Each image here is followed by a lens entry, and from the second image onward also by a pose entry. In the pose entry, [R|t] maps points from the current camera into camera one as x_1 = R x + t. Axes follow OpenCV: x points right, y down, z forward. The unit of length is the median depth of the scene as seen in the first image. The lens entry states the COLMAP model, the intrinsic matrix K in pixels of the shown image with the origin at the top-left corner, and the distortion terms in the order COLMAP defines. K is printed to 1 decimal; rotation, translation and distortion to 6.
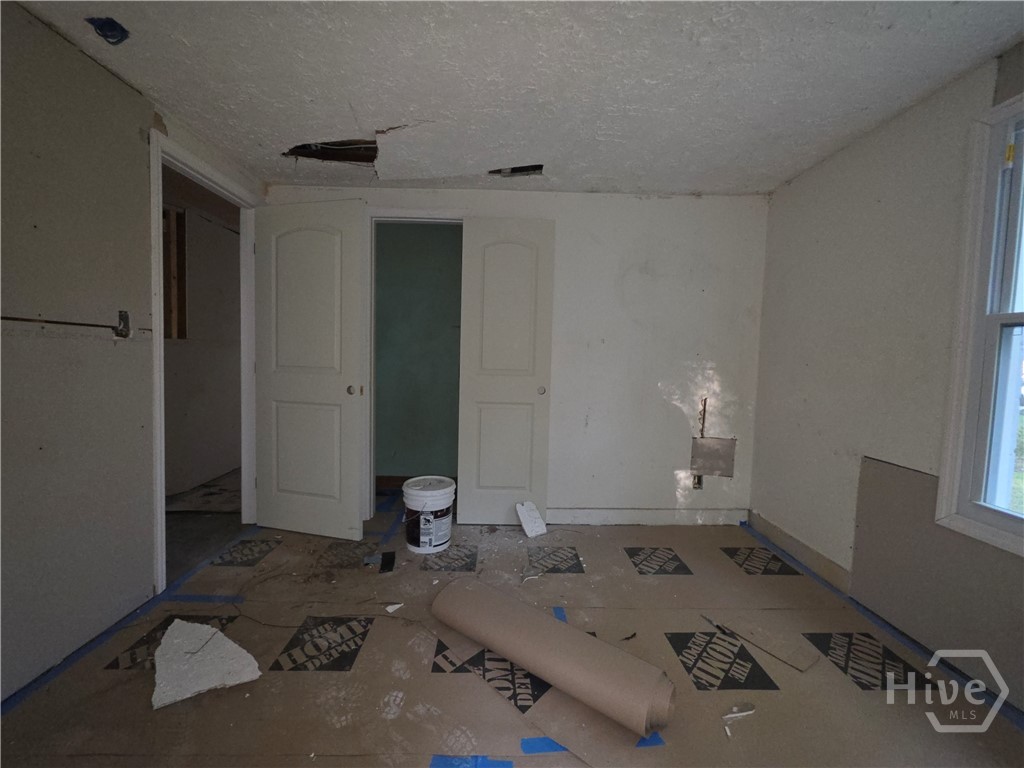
lens RADIAL K [[421.2, 0, 508.6], [0, 421.2, 384.1], [0, 0, 1]] dist [-0.000575, 0.000163]
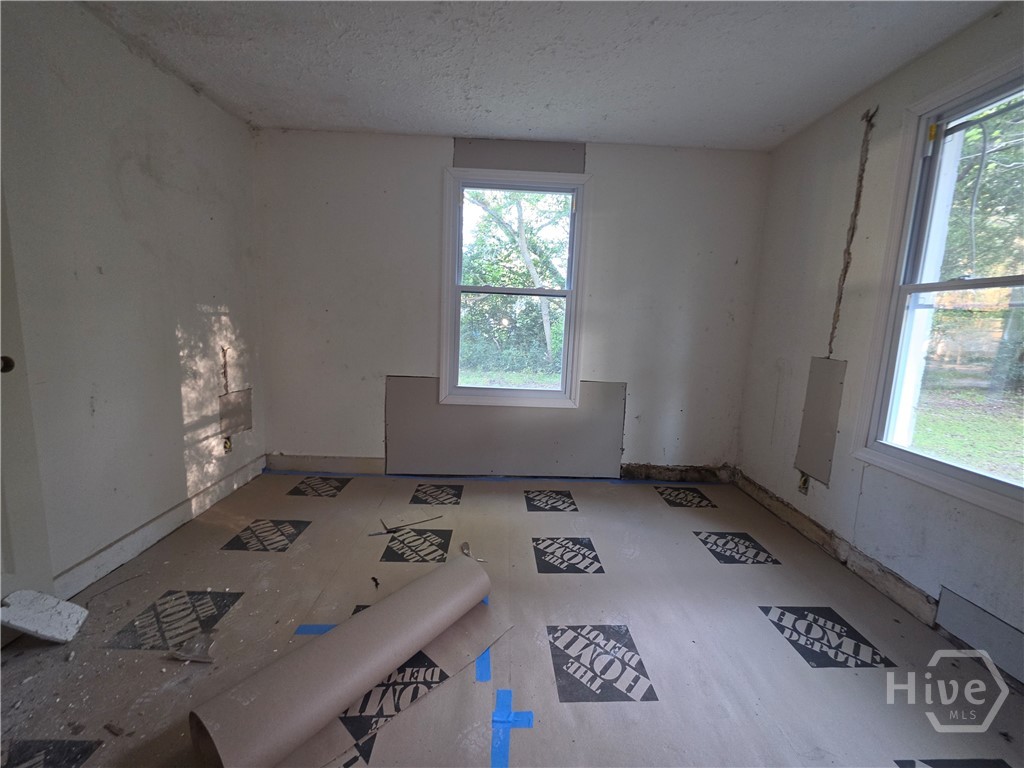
lens RADIAL K [[421.2, 0, 508.6], [0, 421.2, 384.1], [0, 0, 1]] dist [-0.000575, 0.000163]
pose [[-0.017148, -0.178262, 0.983834, -0.487627], [0.030915, 0.983413, 0.178724, -0.037689], [-0.999375, 0.033480, -0.011352, 0.509012]]
